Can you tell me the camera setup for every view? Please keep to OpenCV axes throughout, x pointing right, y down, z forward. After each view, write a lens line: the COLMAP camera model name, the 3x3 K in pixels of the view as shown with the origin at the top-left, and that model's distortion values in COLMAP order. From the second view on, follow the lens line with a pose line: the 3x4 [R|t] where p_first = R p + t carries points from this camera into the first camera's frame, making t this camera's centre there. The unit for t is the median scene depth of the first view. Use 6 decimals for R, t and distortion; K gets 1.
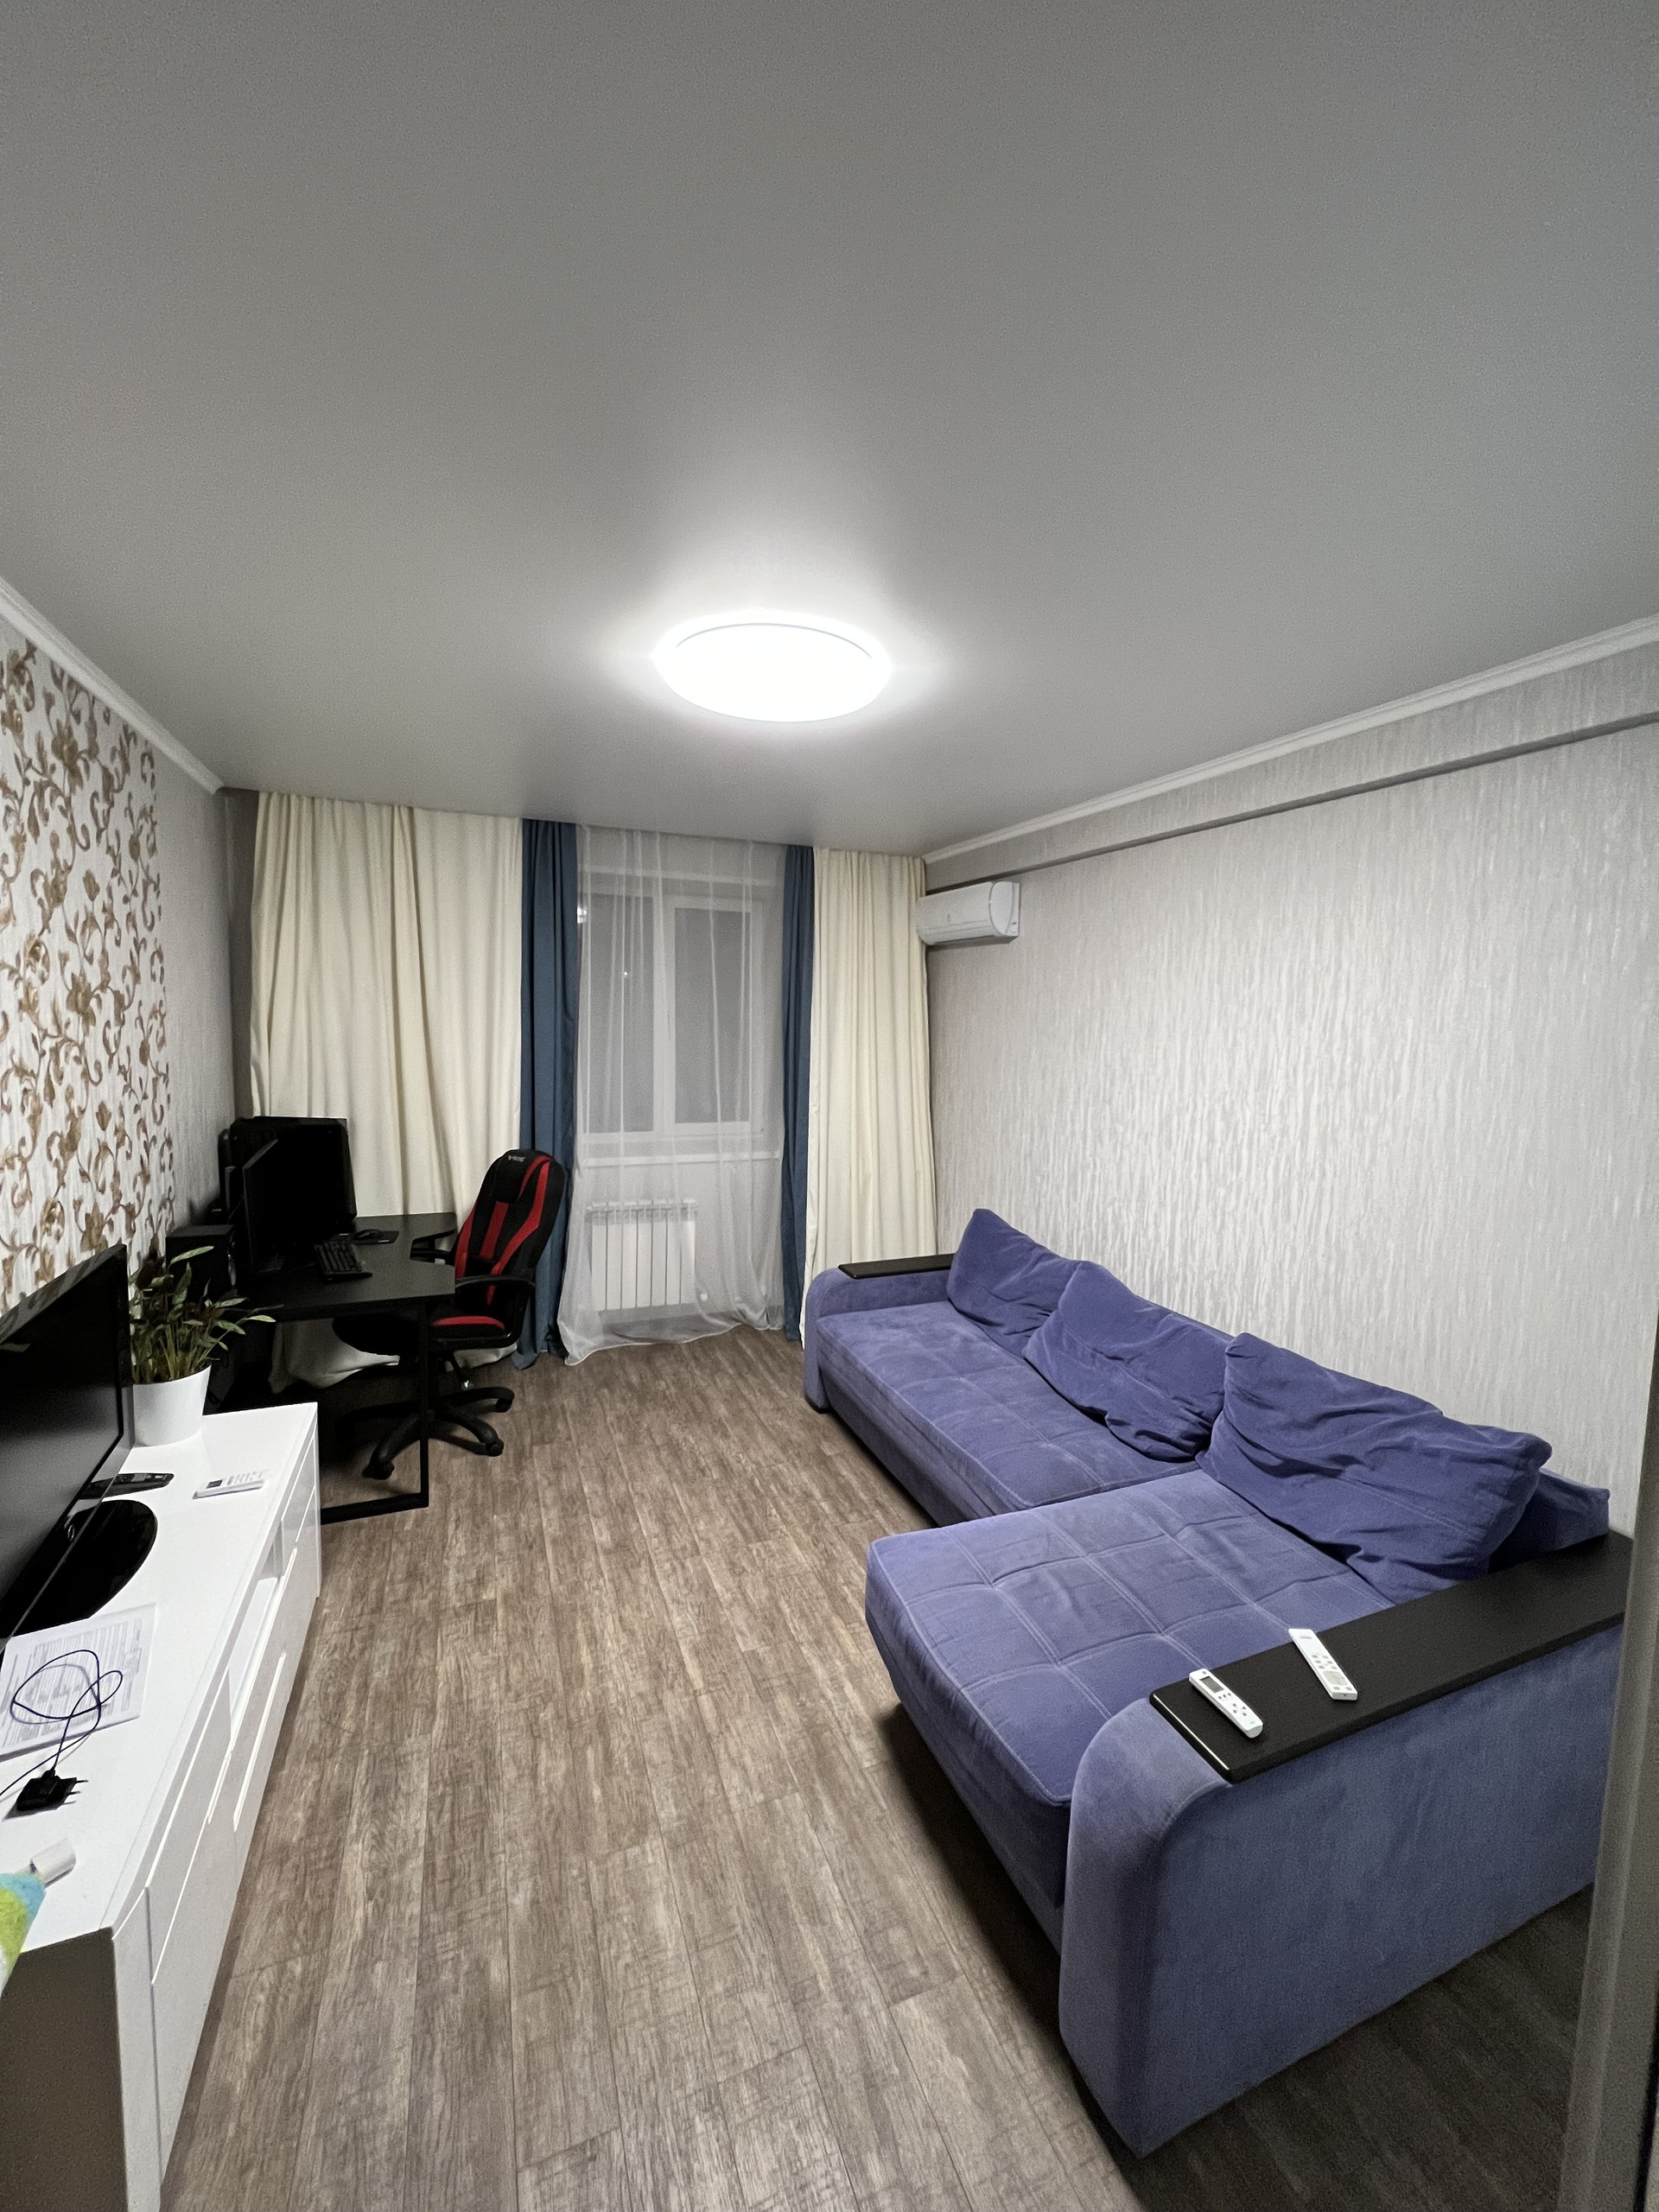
lens RADIAL K [[879.5, 0, 832.2], [0, 879.5, 1108.0], [0, 0, 1]] dist [-0.002489, 0.000384]
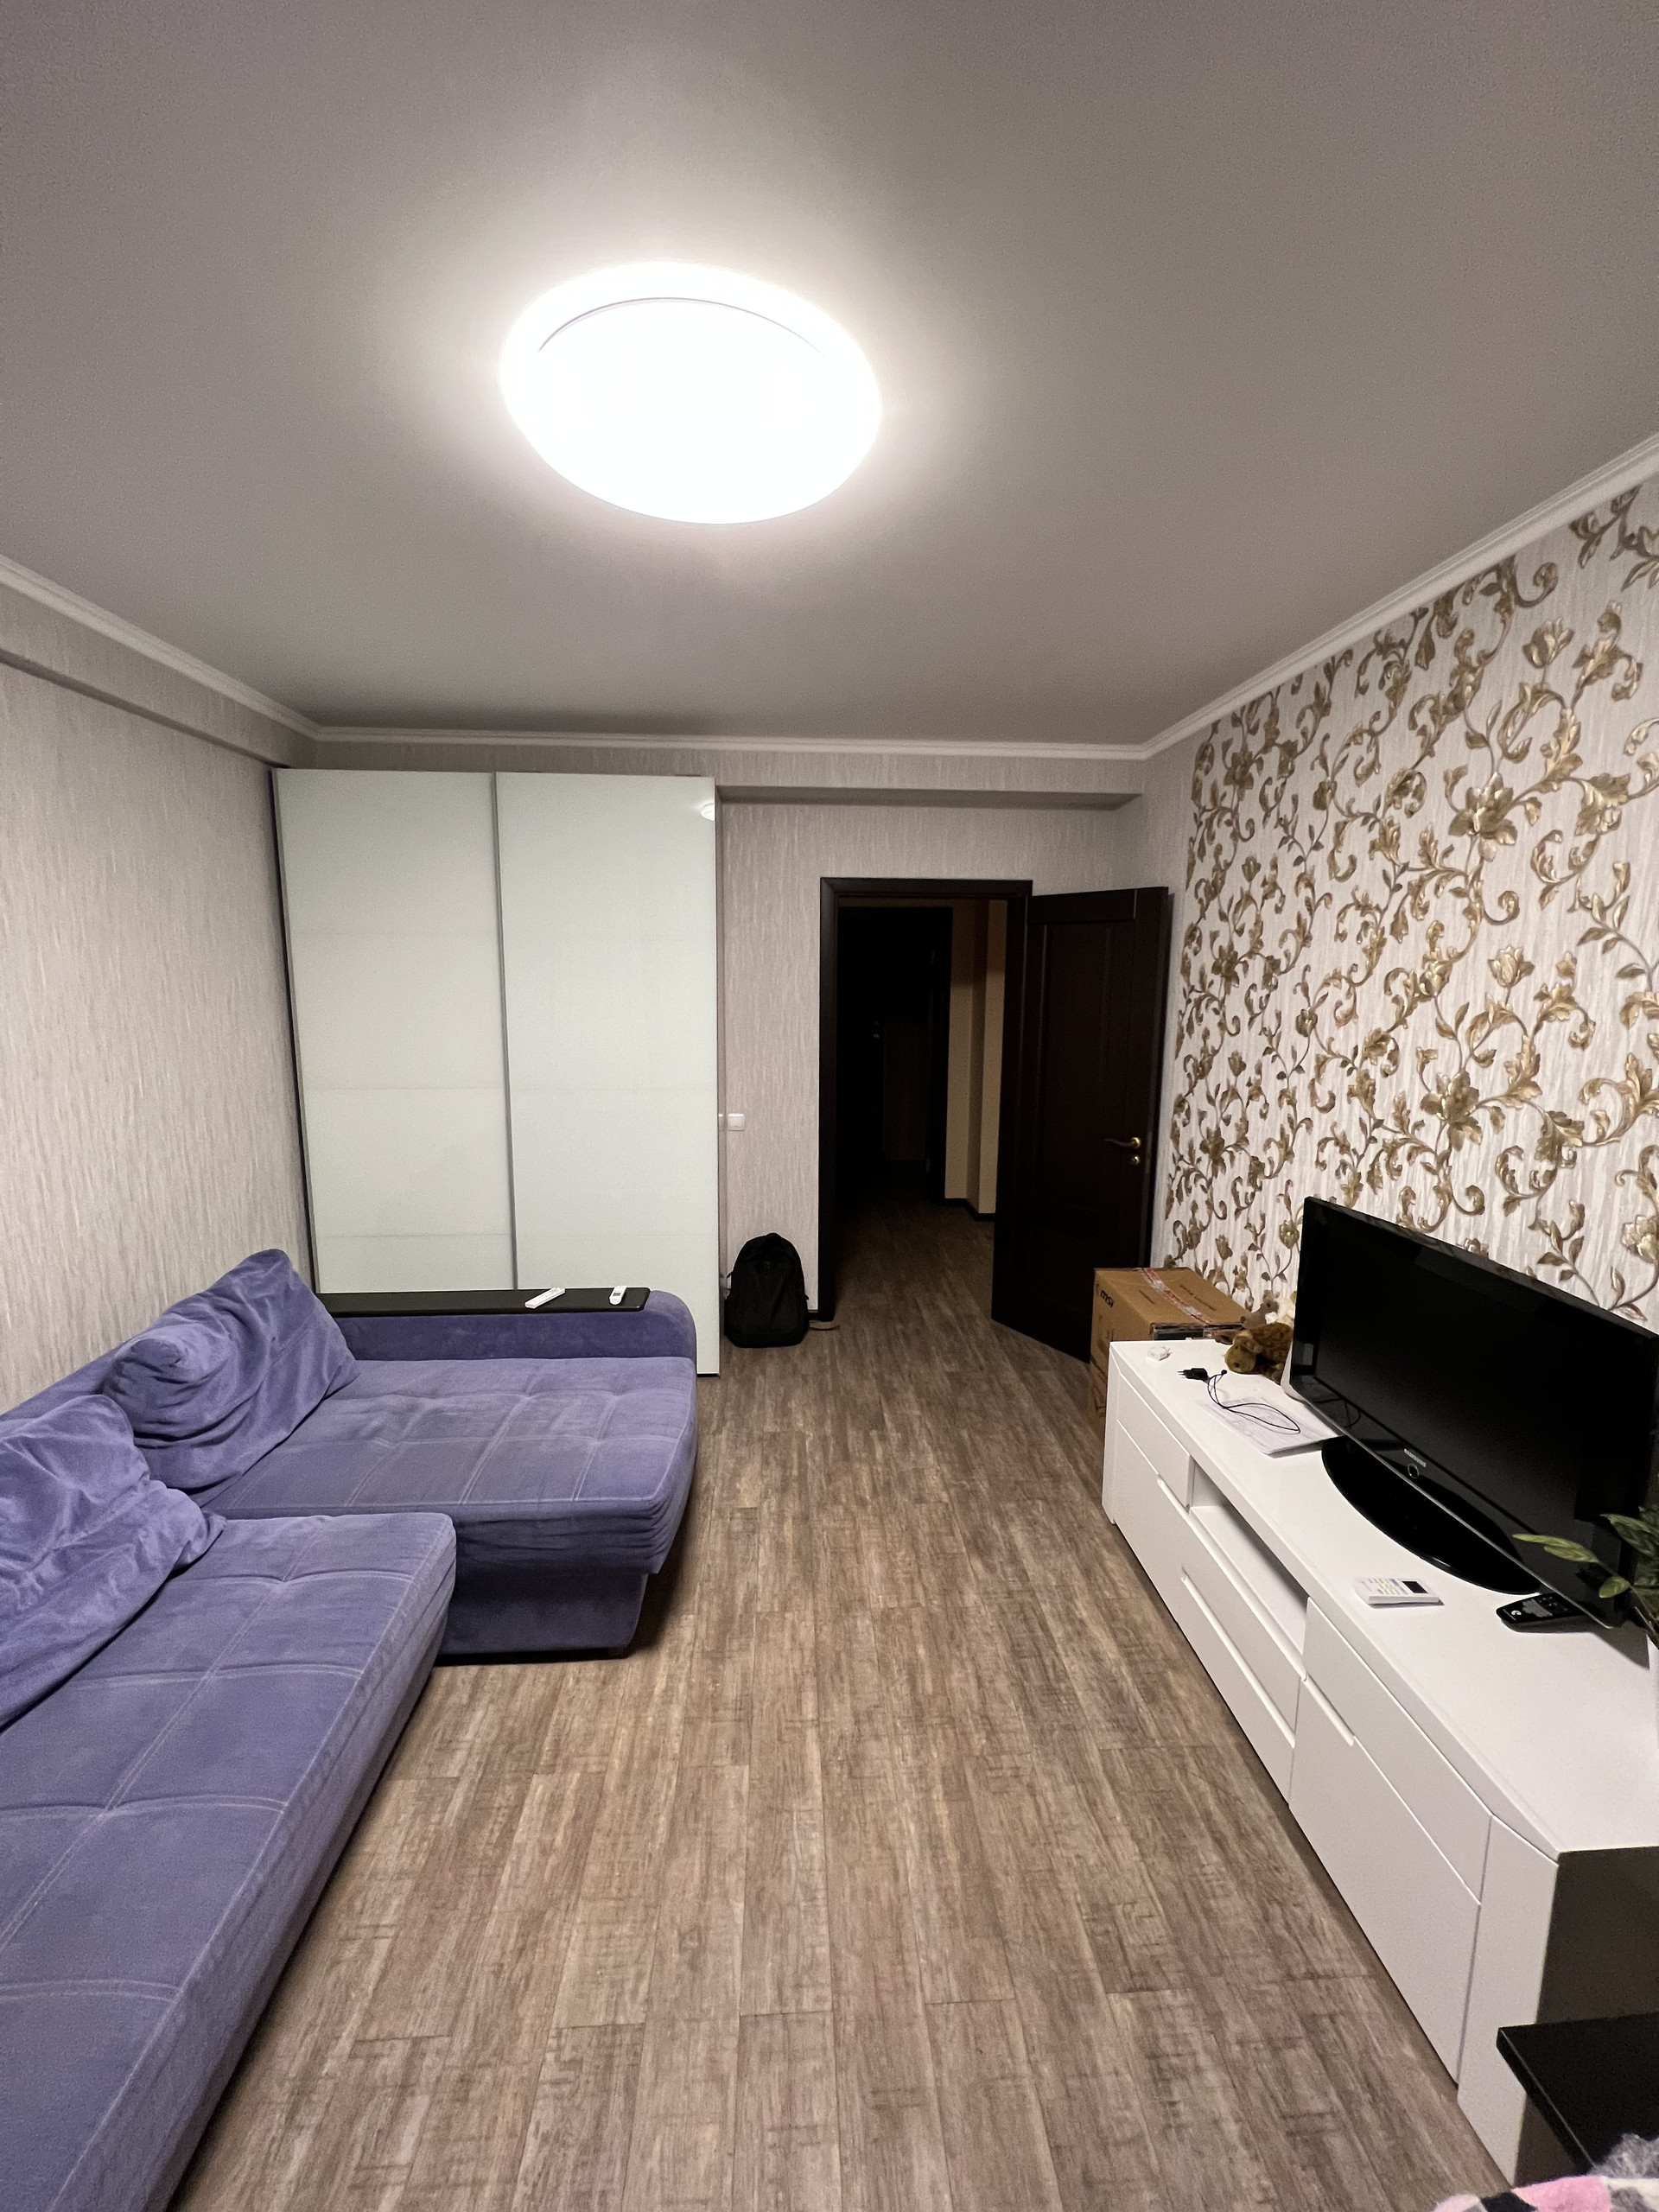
lens RADIAL K [[879.5, 0, 834.6], [0, 879.5, 1096.7], [0, 0, 1]] dist [-0.002489, 0.000384]
pose [[-0.947286, -0.074160, 0.311689, -0.432052], [0.006139, 0.968462, 0.249085, -0.186382], [-0.320331, 0.237868, -0.916955, 1.779721]]
